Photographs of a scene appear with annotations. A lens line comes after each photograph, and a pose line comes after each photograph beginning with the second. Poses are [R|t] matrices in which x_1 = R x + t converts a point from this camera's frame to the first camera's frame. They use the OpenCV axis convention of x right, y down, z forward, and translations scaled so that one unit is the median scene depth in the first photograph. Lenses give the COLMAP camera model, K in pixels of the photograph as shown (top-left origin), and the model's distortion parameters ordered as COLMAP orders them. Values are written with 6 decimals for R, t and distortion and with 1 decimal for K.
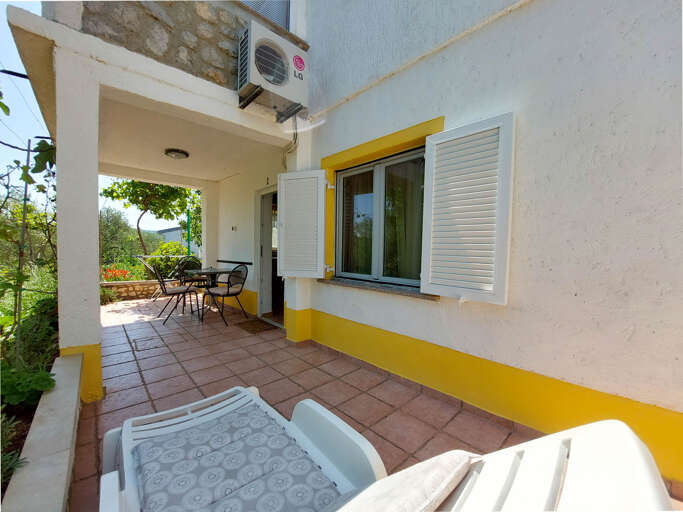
lens RADIAL K [[279.5, 0, 343.2], [0, 279.5, 256.2], [0, 0, 1]] dist [-0.012401, -0.001579]
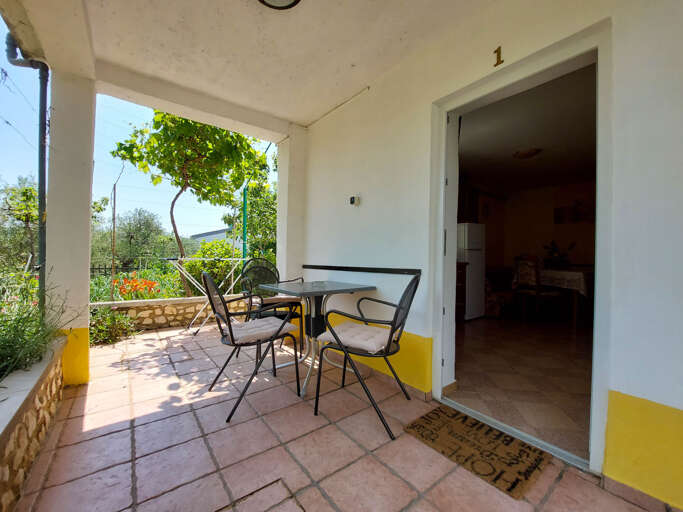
lens RADIAL K [[279.5, 0, 340.6], [0, 279.5, 254.8], [0, 0, 1]] dist [-0.012401, -0.001579]
pose [[0.996138, 0.000134, -0.087806, -0.317910], [-0.003199, 0.999390, -0.034765, 0.012016], [0.087748, 0.034912, 0.995531, 0.429503]]
